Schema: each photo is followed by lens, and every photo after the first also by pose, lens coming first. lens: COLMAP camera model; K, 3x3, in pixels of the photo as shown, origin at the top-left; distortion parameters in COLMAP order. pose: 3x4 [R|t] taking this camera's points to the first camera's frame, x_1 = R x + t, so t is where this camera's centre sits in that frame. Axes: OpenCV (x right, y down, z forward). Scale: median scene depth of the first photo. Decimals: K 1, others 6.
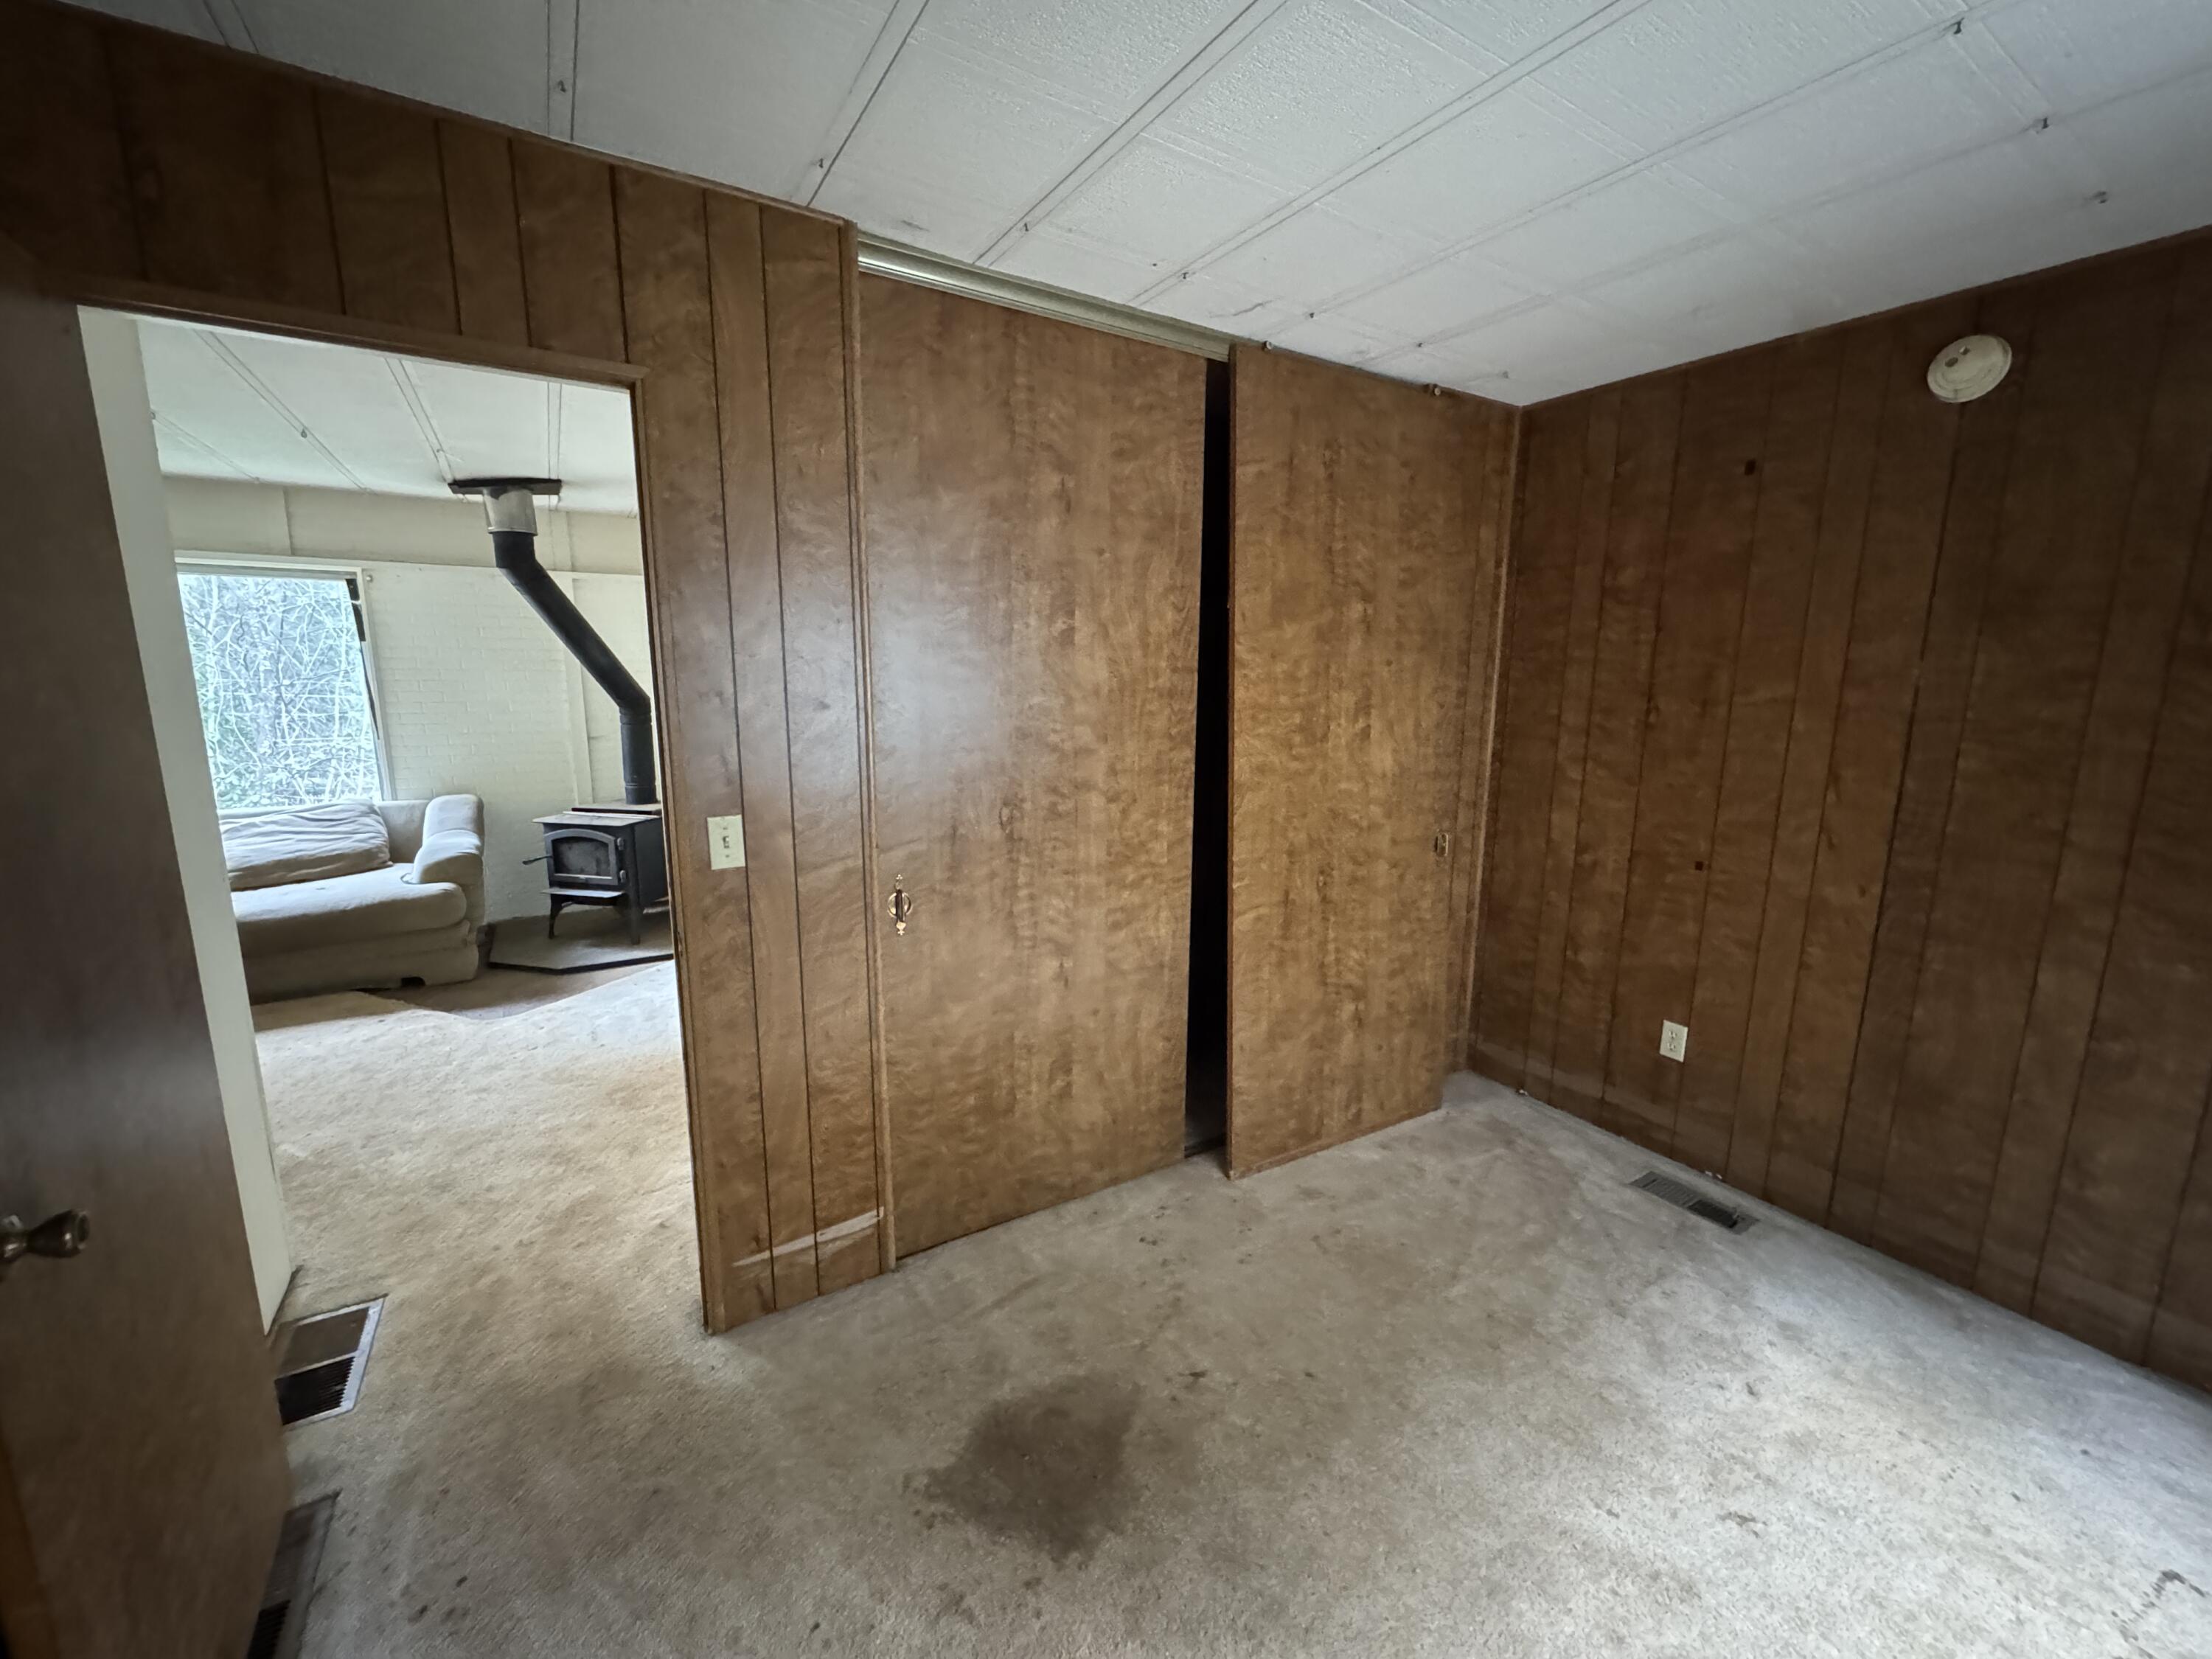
lens RADIAL K [[877.3, 0, 1098.3], [0, 877.3, 822.9], [0, 0, 1]] dist [-0.003008, 0.000646]
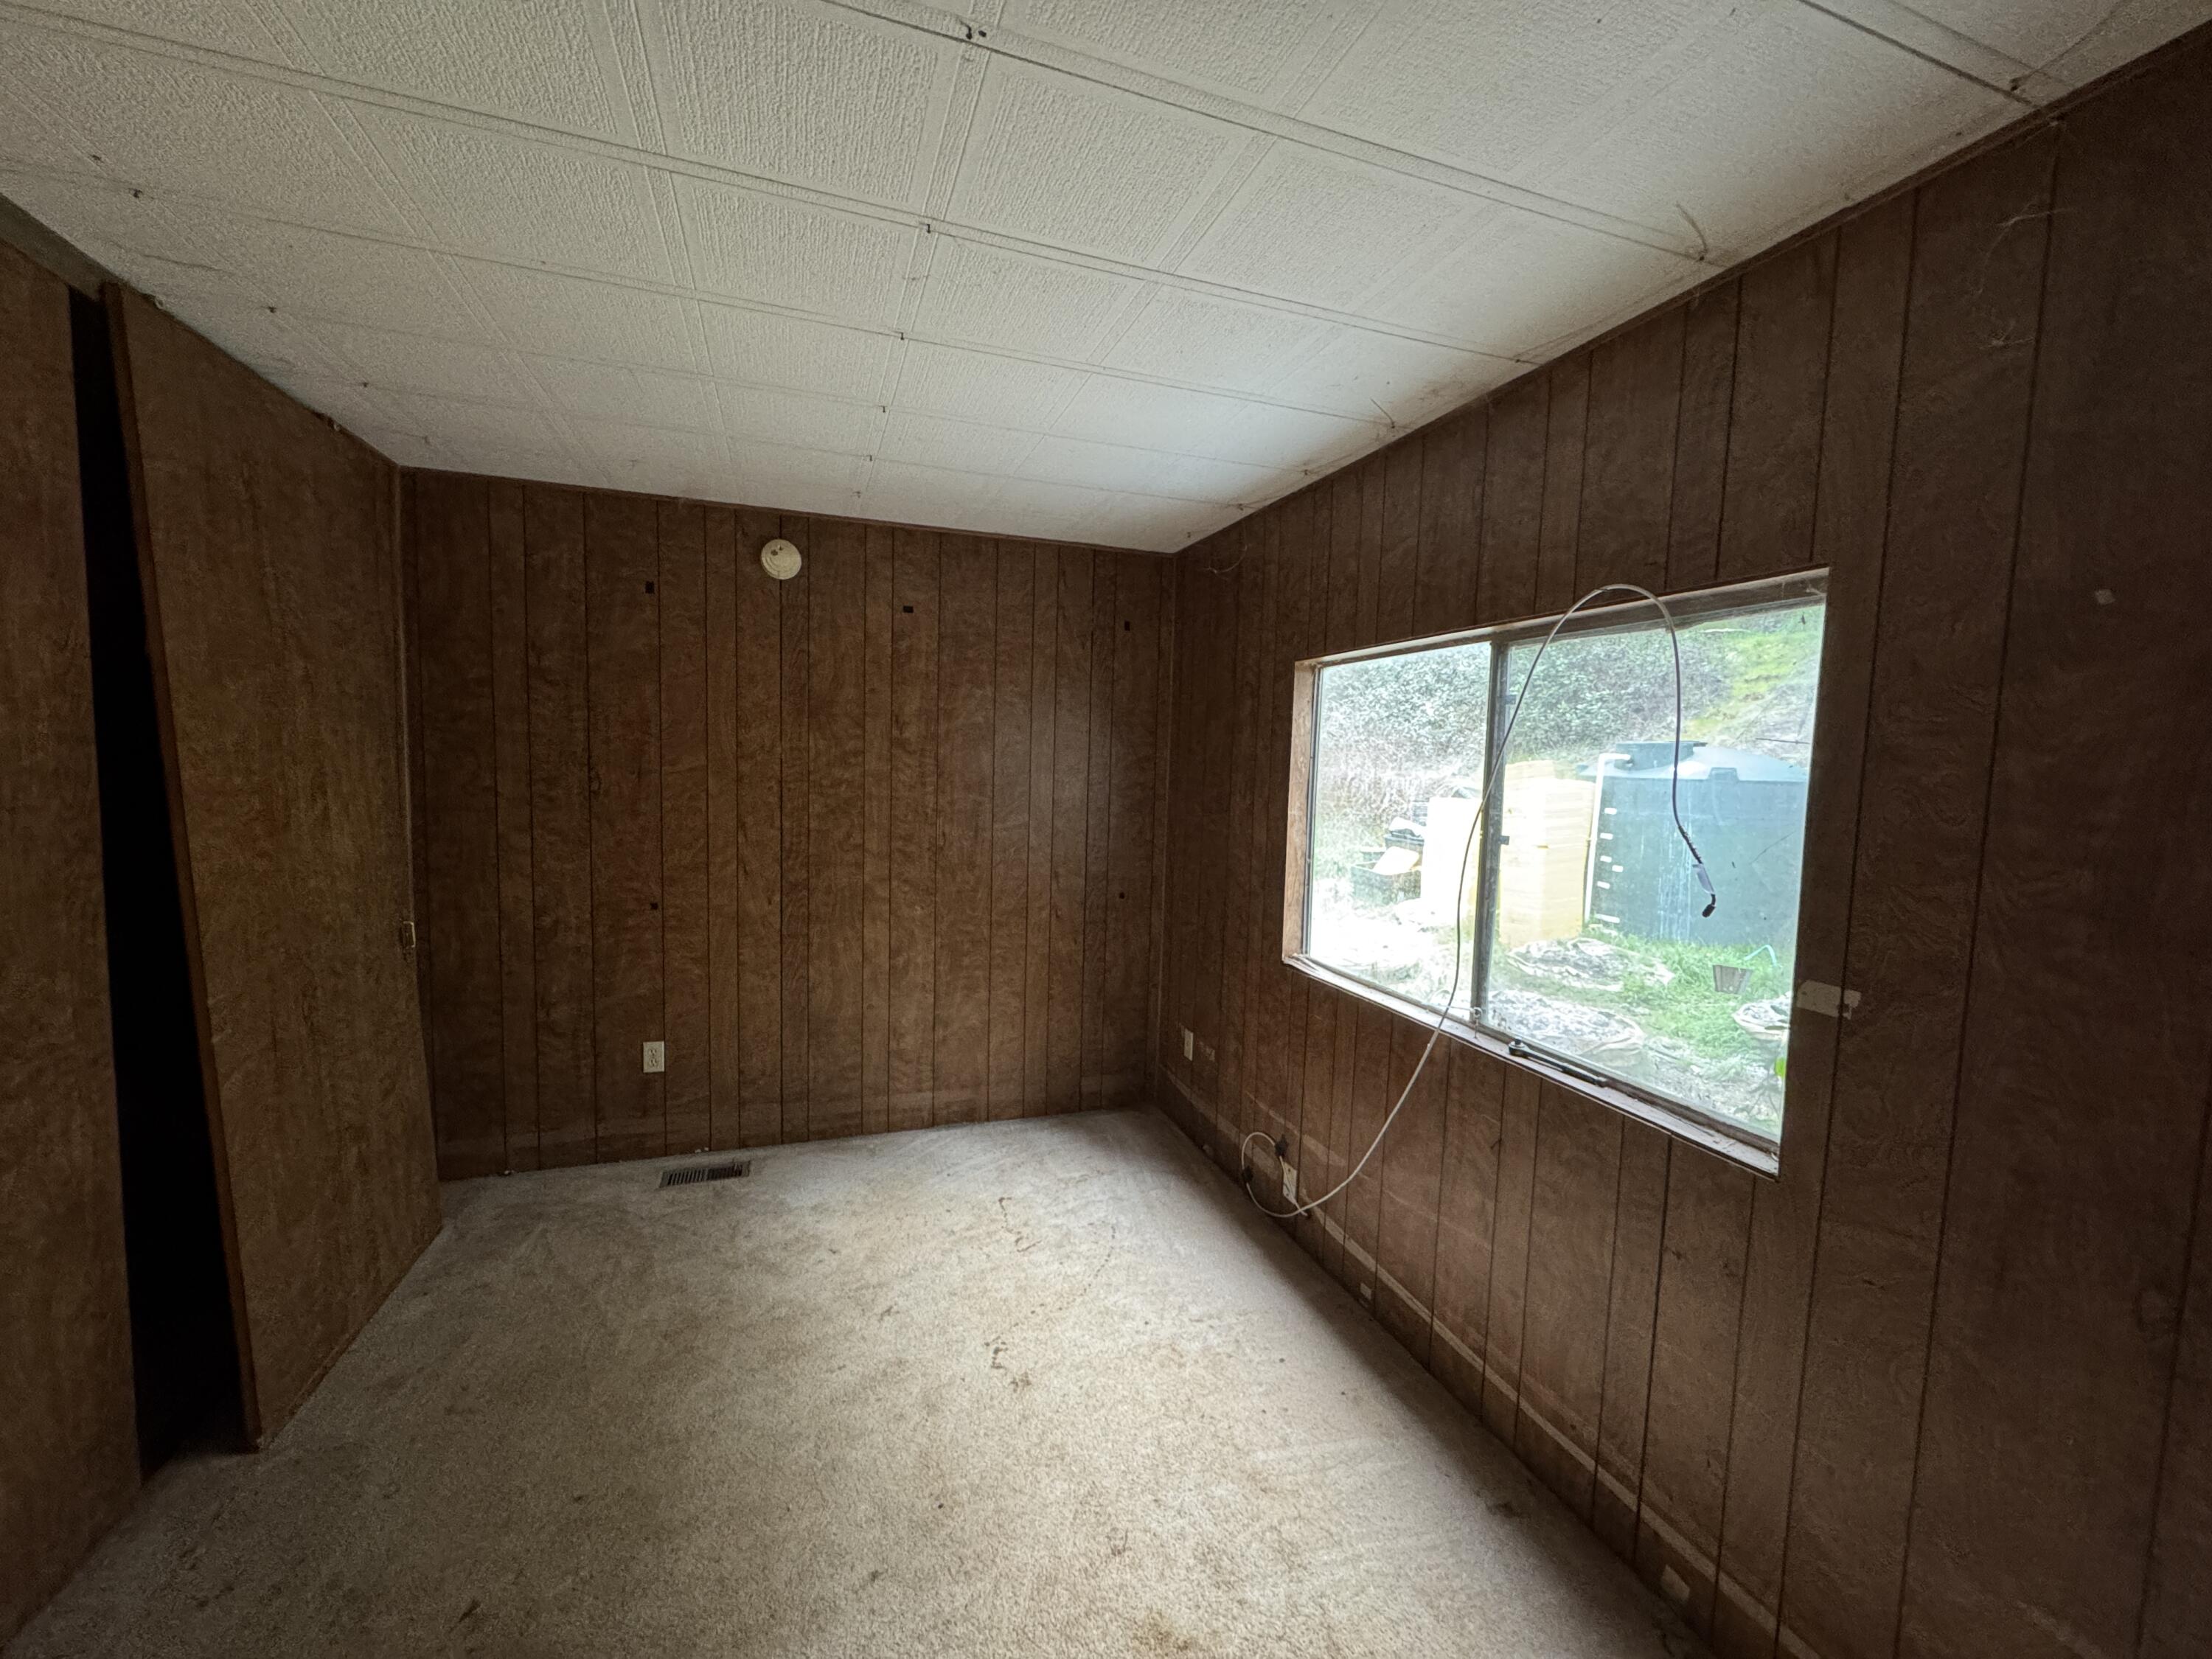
lens RADIAL K [[877.3, 0, 1112.0], [0, 877.3, 820.6], [0, 0, 1]] dist [-0.003008, 0.000646]
pose [[0.212425, -0.073749, 0.974390, -0.364761], [0.141920, 0.988904, 0.043908, -0.032248], [-0.966817, 0.128958, 0.220534, 0.113693]]
